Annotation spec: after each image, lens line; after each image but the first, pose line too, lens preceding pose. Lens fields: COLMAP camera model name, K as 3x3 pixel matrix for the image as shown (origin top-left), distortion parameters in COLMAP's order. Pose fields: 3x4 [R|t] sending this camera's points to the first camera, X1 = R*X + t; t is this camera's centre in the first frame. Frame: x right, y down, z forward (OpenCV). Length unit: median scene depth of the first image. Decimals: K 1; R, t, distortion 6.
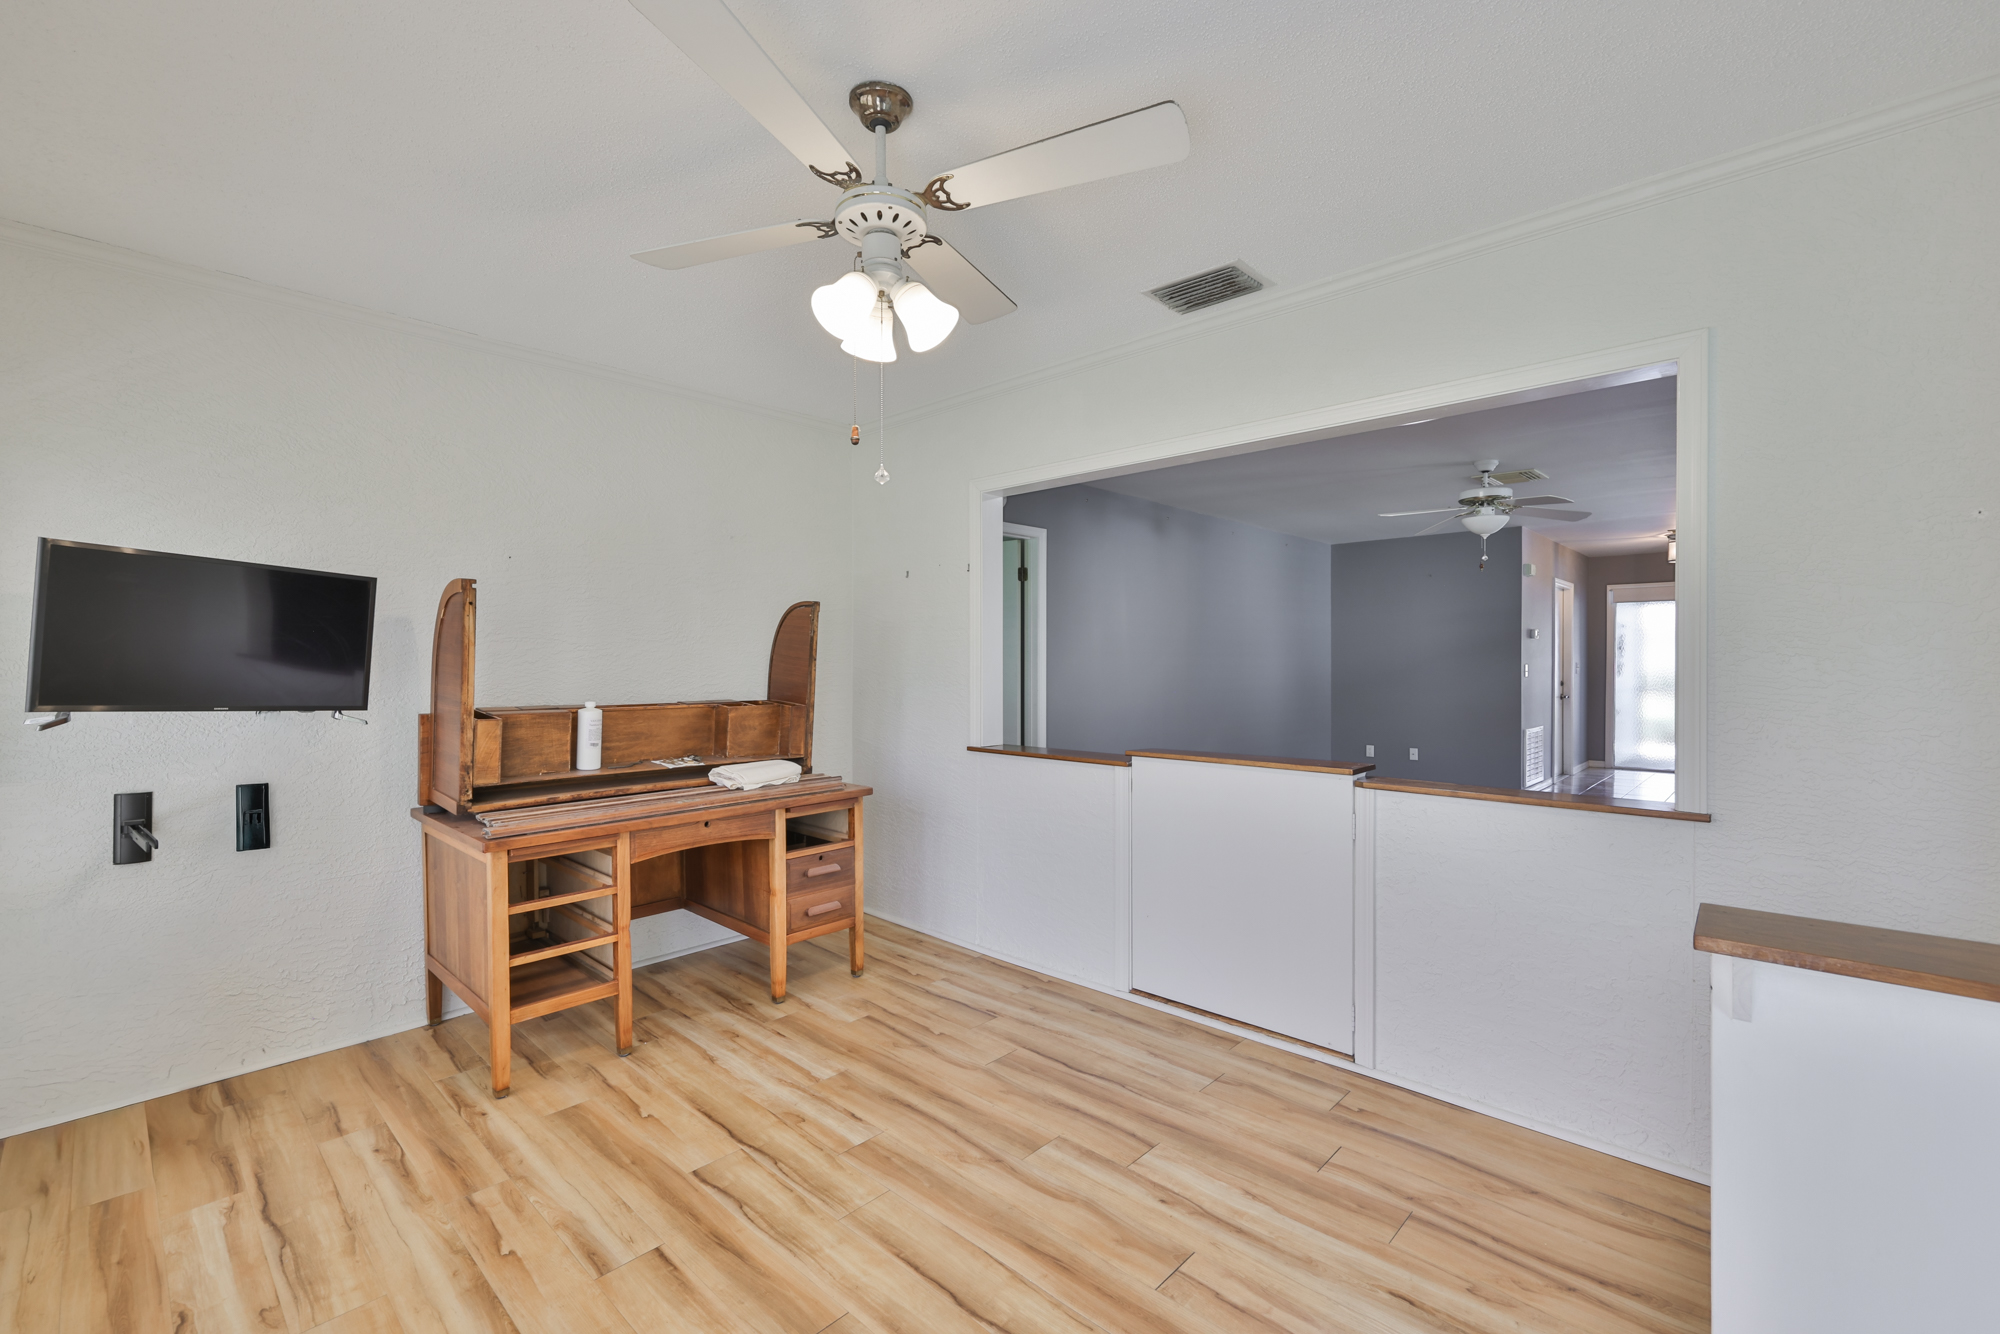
lens RADIAL K [[854.2, 0, 1022.0], [0, 854.2, 673.0], [0, 0, 1]] dist [-0.002098, 0.002442]
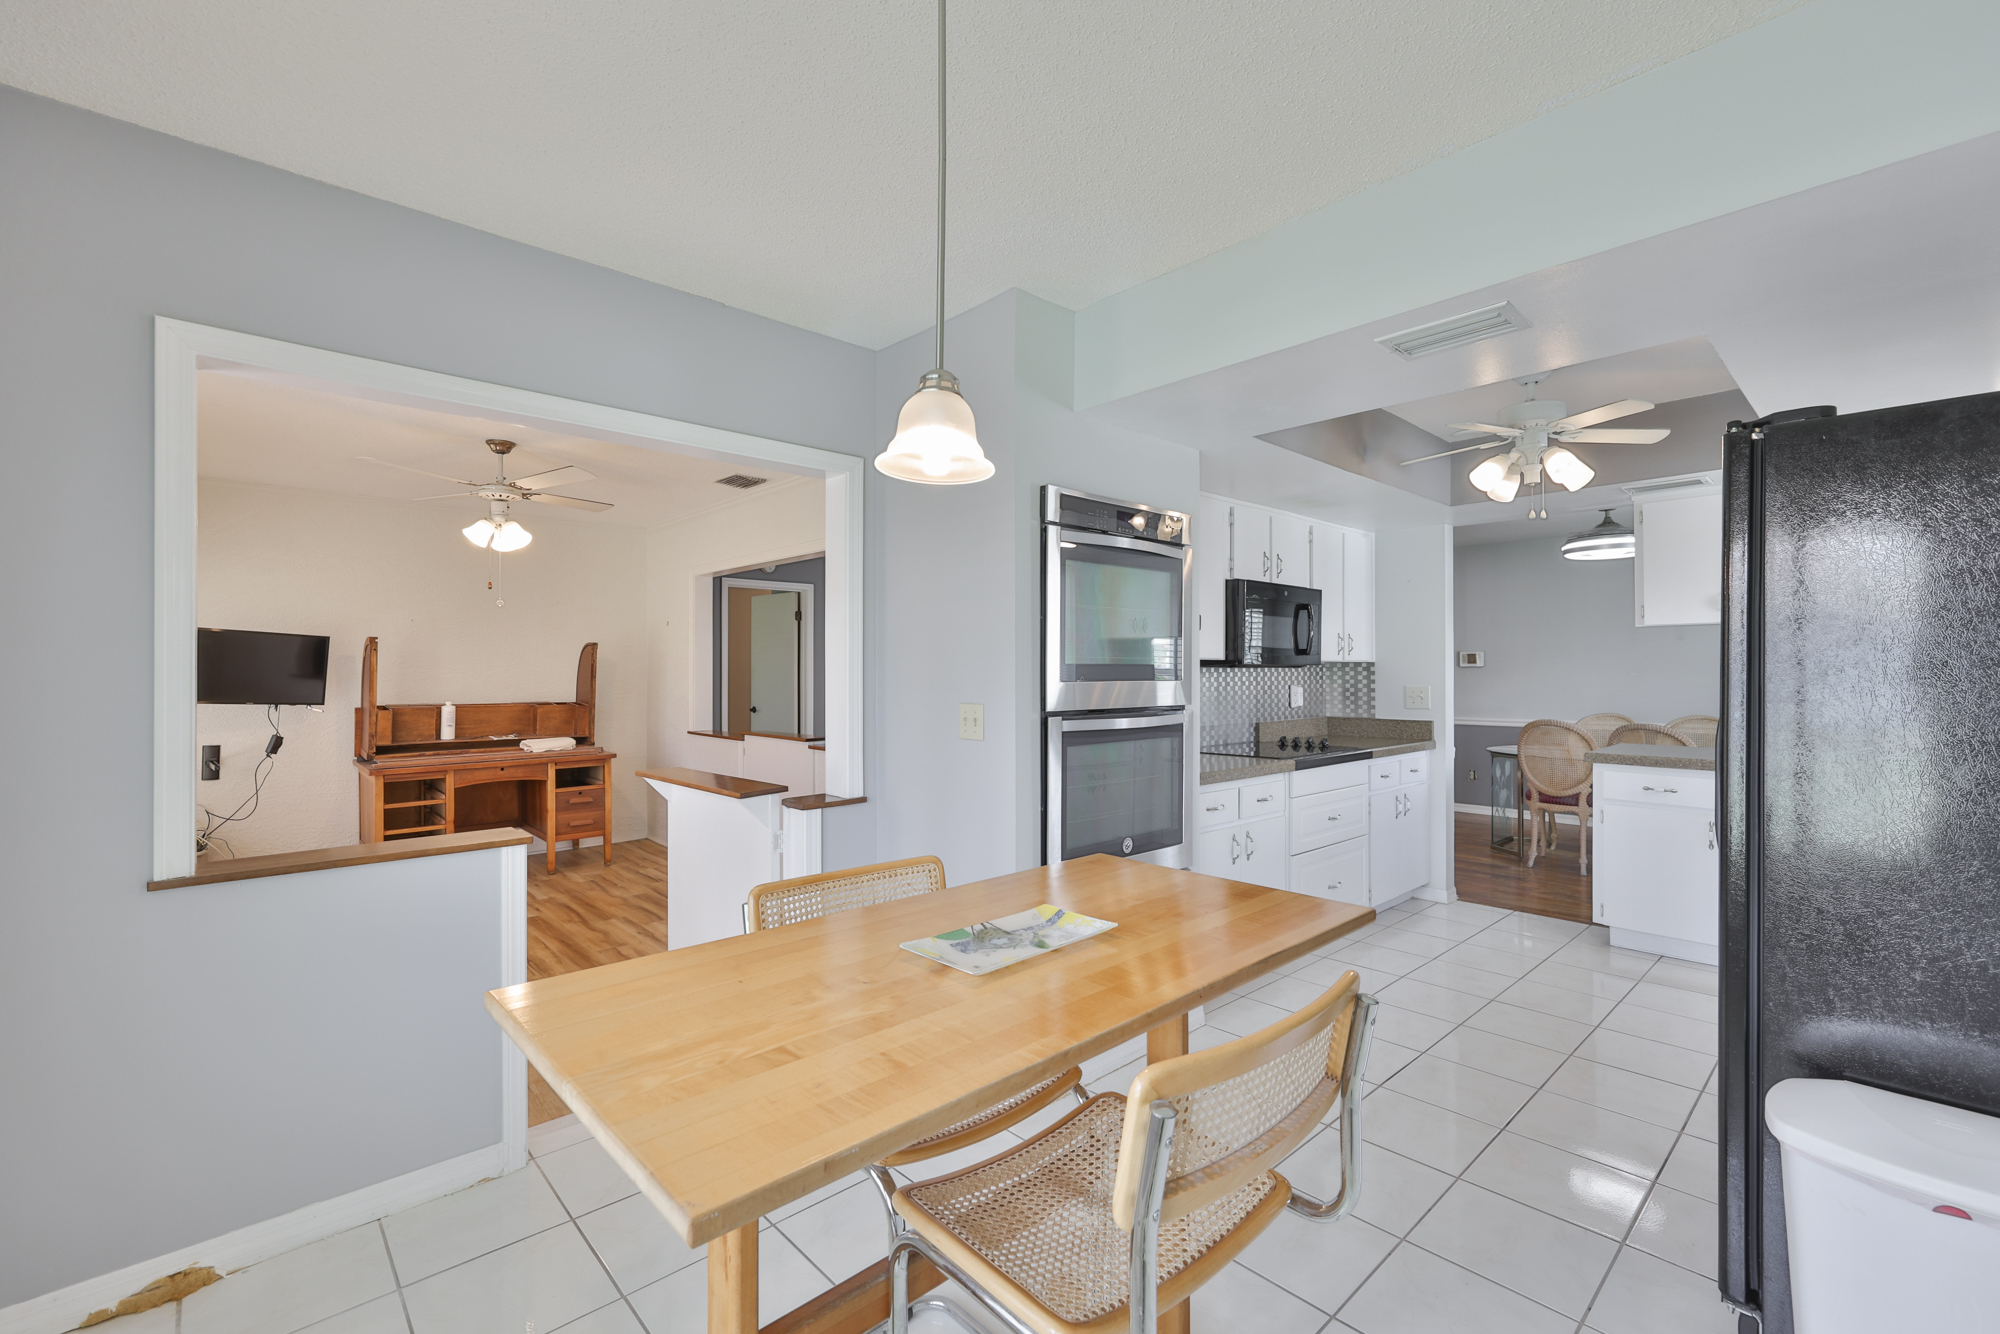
lens RADIAL K [[854.2, 0, 987.0], [0, 854.2, 671.5], [0, 0, 1]] dist [-0.002098, 0.002442]
pose [[0.995773, 0.002194, -0.091818, 0.892279], [-0.003265, 0.999928, -0.011512, -0.014528], [0.091786, 0.011763, 0.995709, -0.776083]]
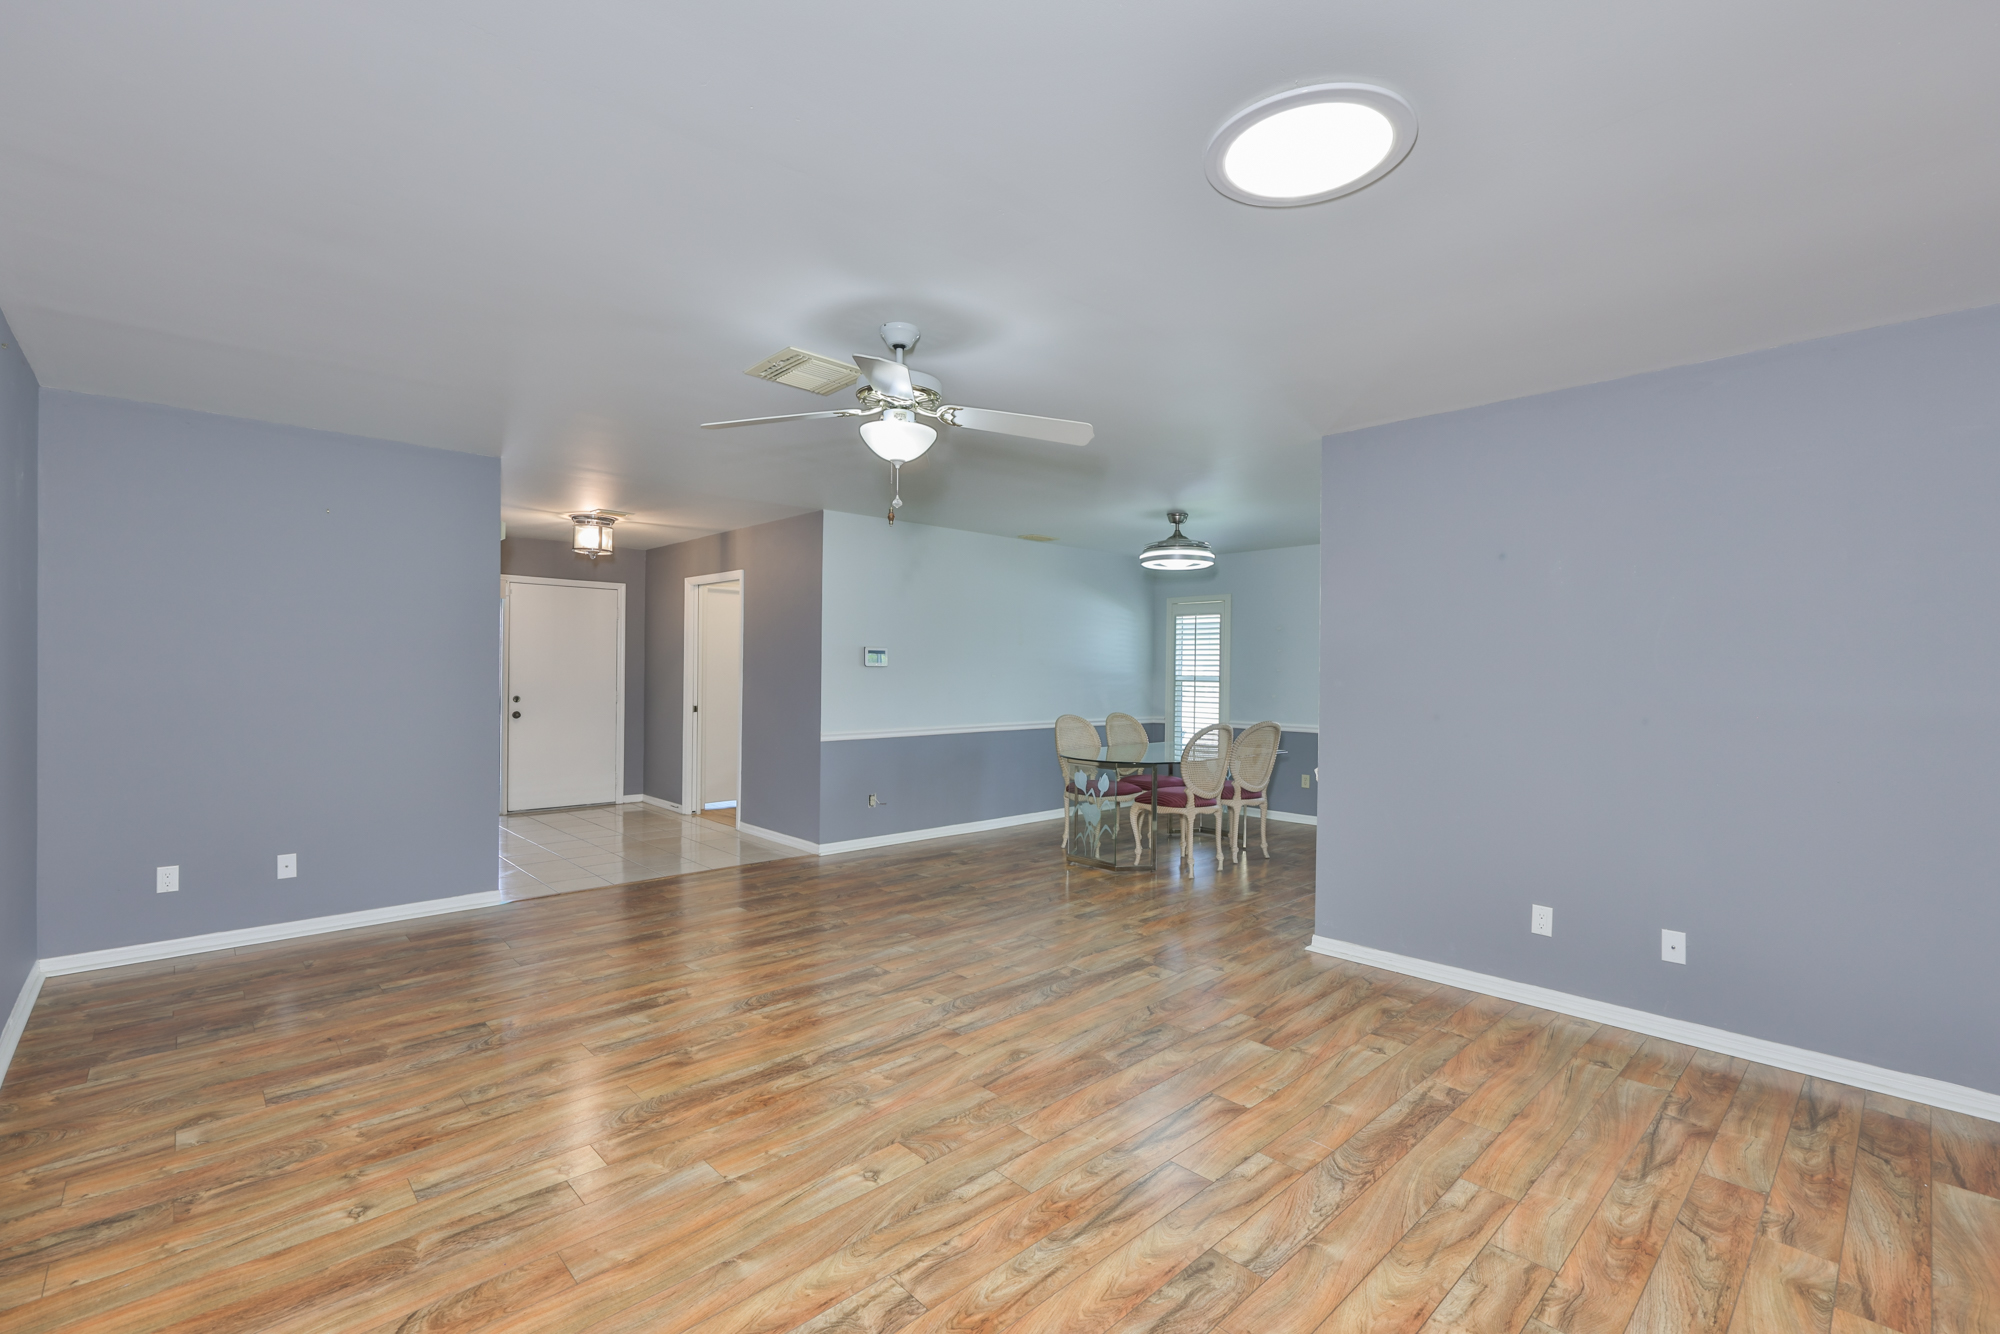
lens RADIAL K [[870.0, 0, 1002.8], [0, 870.0, 676.8], [0, 0, 1]] dist [0.003416, 0.001213]
pose [[0.070579, 0.000805, 0.997506, -0.050491], [0.002242, 0.999997, -0.000966, -0.036828], [-0.997504, 0.002305, 0.070577, 1.682574]]
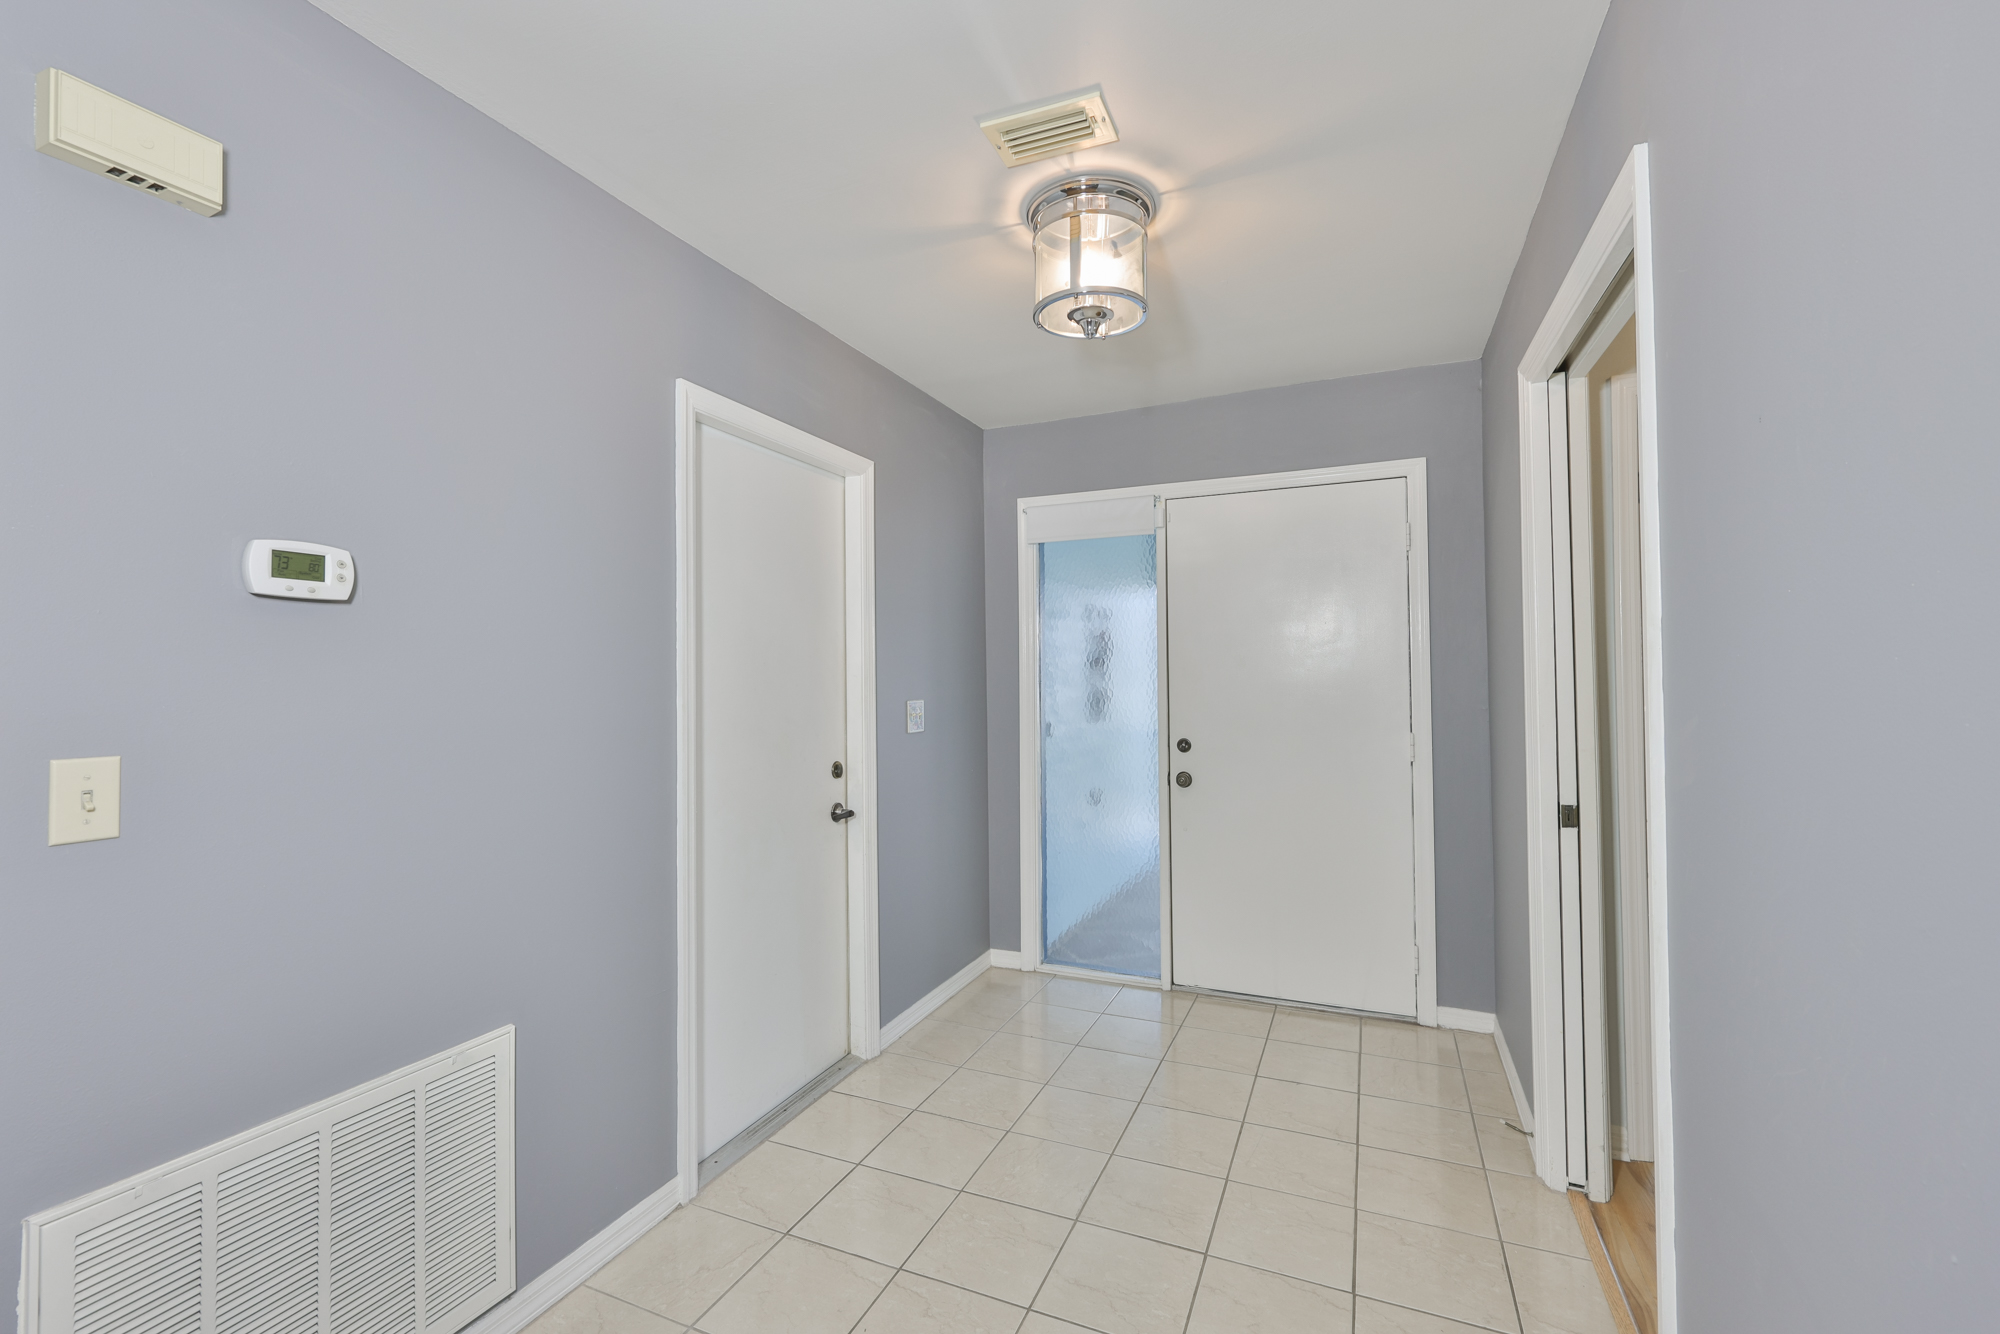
lens RADIAL K [[854.2, 0, 1017.4], [0, 854.2, 657.3], [0, 0, 1]] dist [-0.002098, 0.002442]
pose [[0.938972, -0.003576, 0.343976, 1.999025], [0.017375, 0.999163, -0.037042, -0.060824], [-0.343556, 0.040758, 0.938247, 2.332673]]
